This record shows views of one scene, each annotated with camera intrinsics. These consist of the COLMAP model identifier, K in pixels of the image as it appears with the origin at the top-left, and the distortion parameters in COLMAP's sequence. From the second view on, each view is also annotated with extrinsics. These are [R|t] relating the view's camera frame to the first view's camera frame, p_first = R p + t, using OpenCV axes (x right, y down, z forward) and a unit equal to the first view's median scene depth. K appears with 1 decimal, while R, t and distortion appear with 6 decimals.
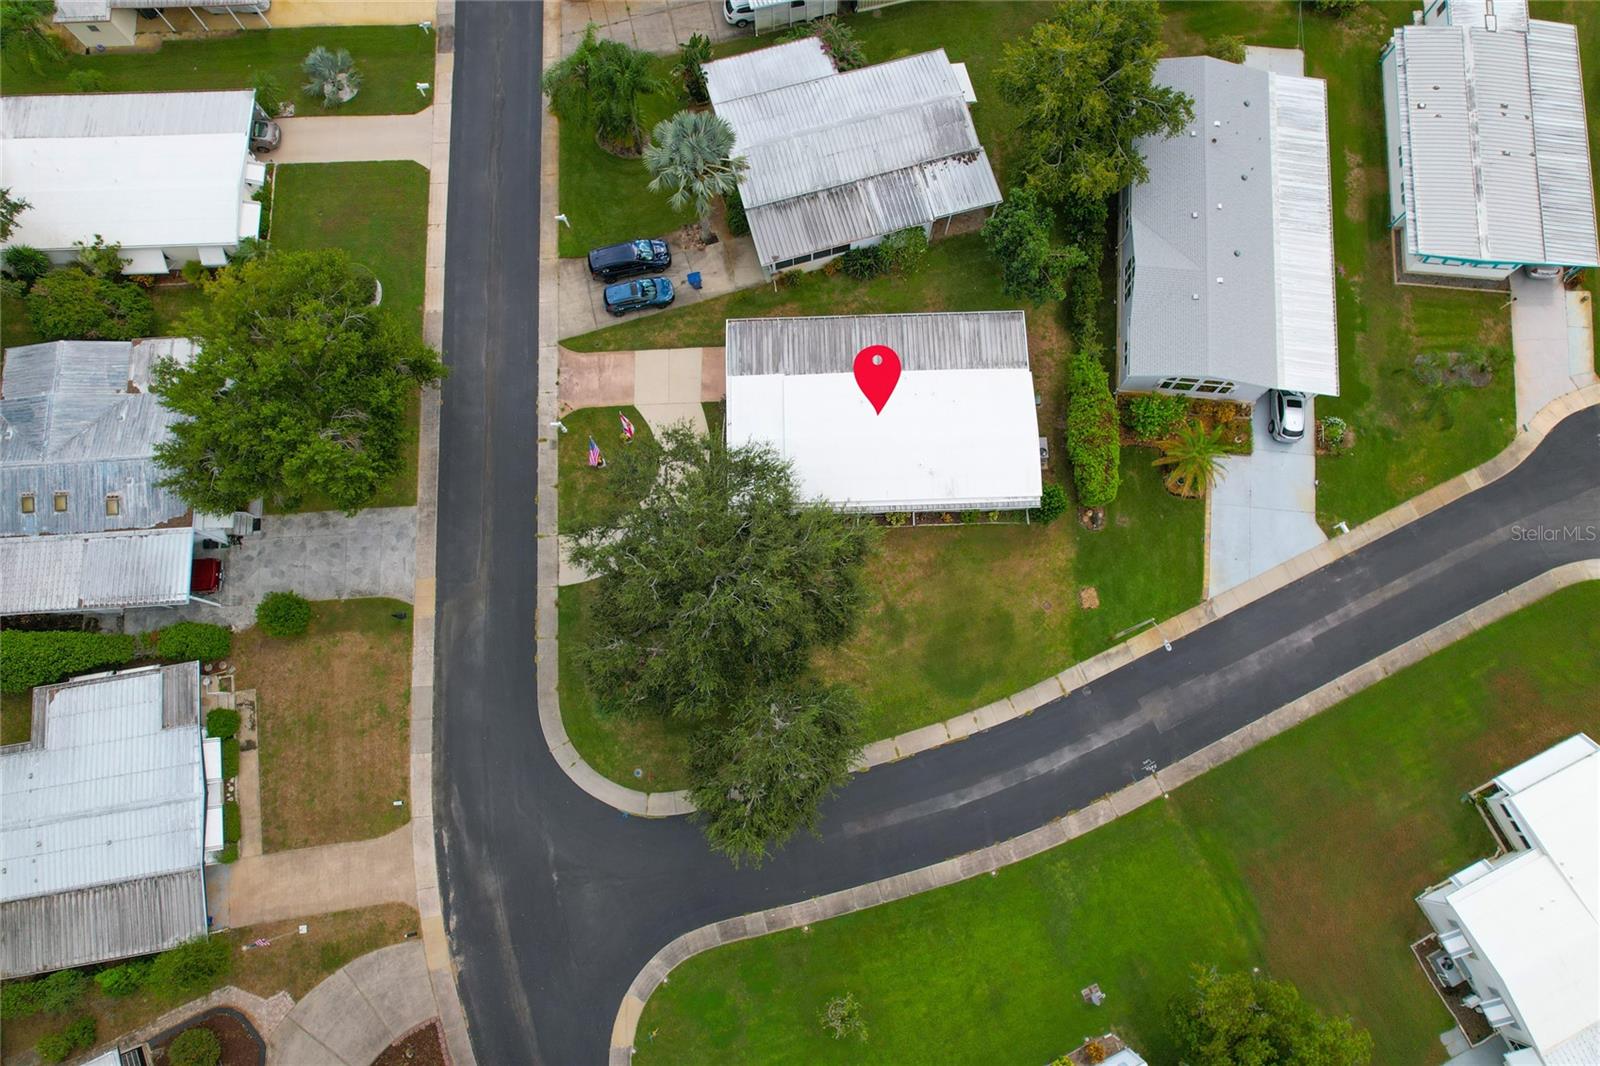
lens RADIAL K [[1025.9, 0, 807.7], [0, 1025.9, 535.0], [0, 0, 1]] dist [-0.071596, 0.059694]
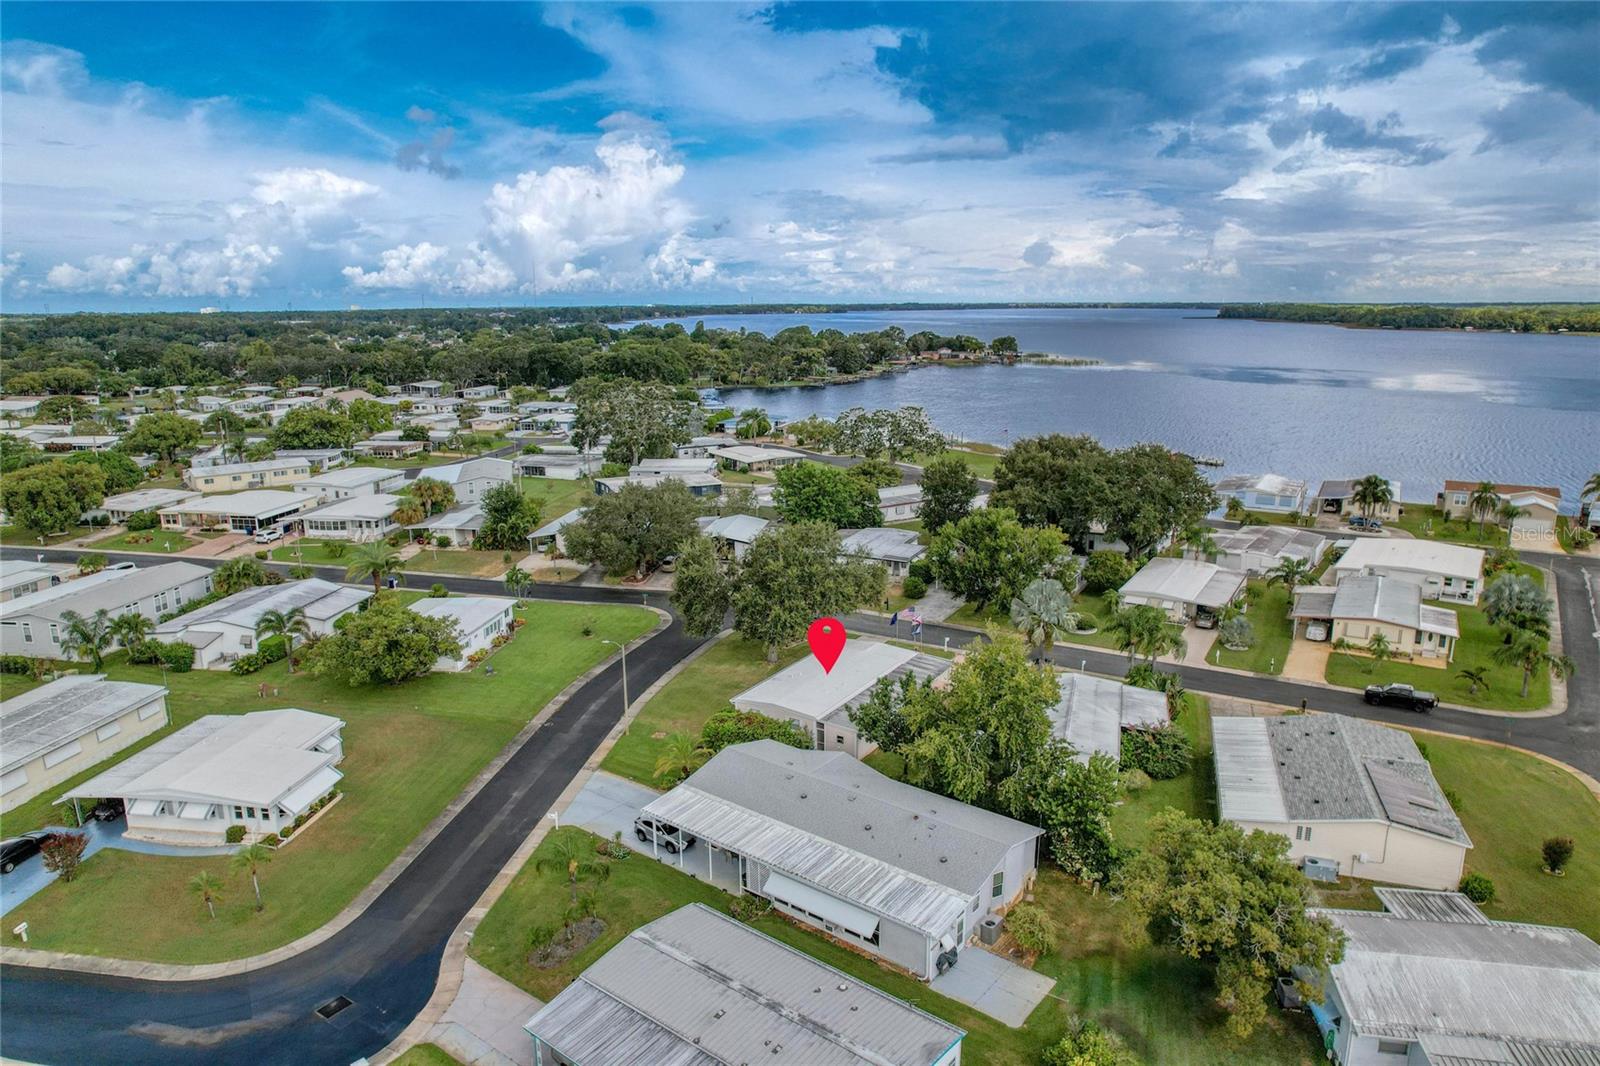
lens RADIAL K [[1025.9, 0, 807.7], [0, 1025.9, 535.0], [0, 0, 1]] dist [-0.071596, 0.059694]
pose [[-0.546997, 0.193495, -0.814466, 1.264048], [-0.812417, 0.111976, 0.572224, -0.941643], [0.201923, 0.974690, 0.095949, 0.657300]]
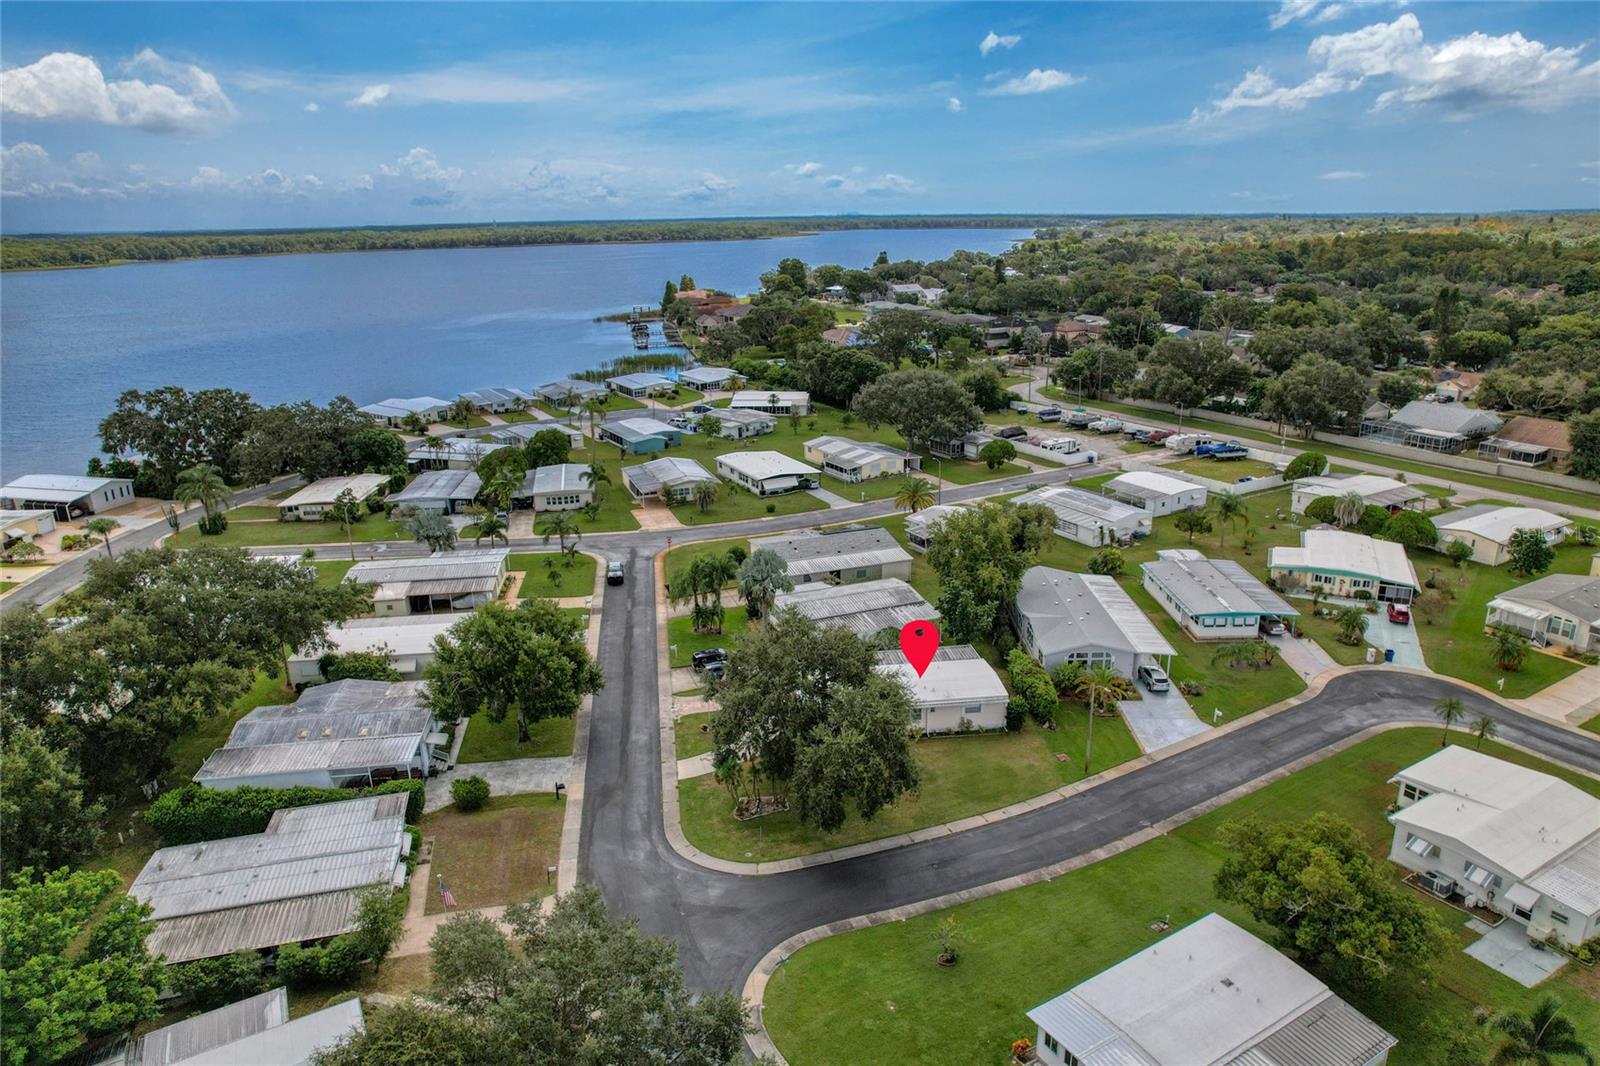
lens RADIAL K [[1025.9, 0, 807.7], [0, 1025.9, 535.0], [0, 0, 1]] dist [-0.071596, 0.059694]
pose [[0.995339, -0.039449, 0.087995, -0.184922], [0.095763, 0.511731, -0.853792, 1.081361], [-0.011349, 0.858240, 0.513124, 0.031260]]
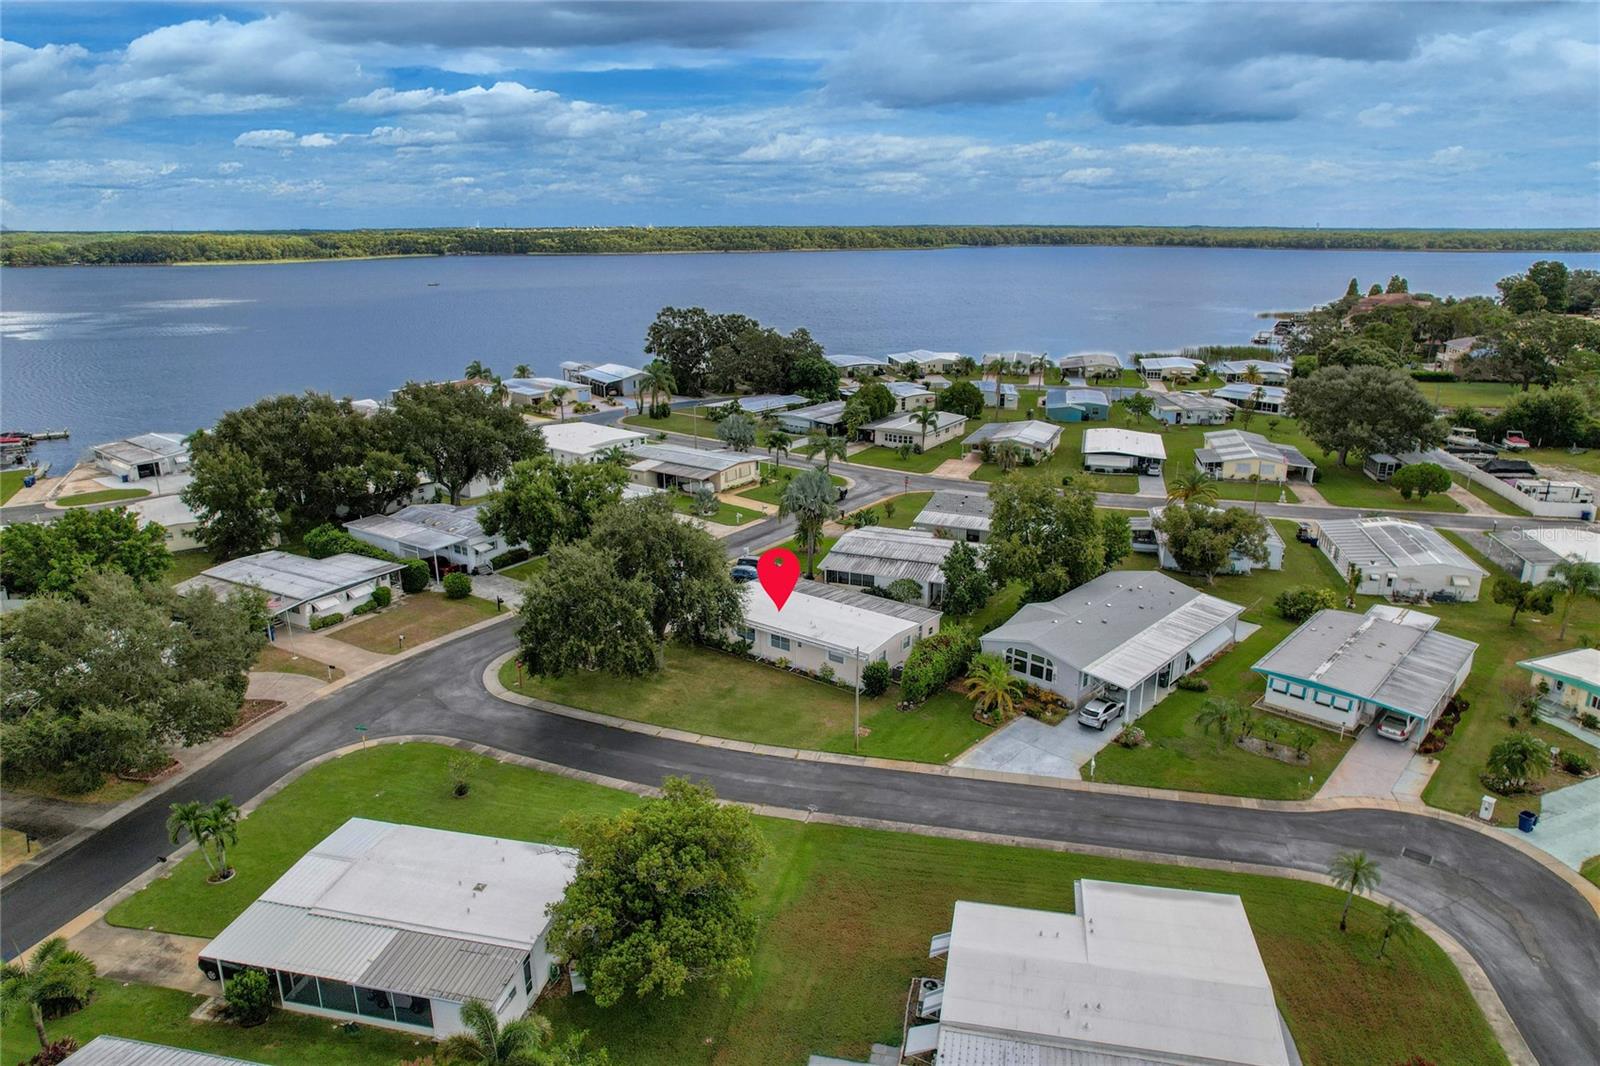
lens RADIAL K [[1025.9, 0, 807.7], [0, 1025.9, 535.0], [0, 0, 1]] dist [-0.071596, 0.059694]
pose [[0.788809, 0.181969, -0.587084, 0.907420], [-0.598090, 0.447395, -0.664925, 0.813488], [0.141663, 0.875628, 0.461743, 0.237442]]
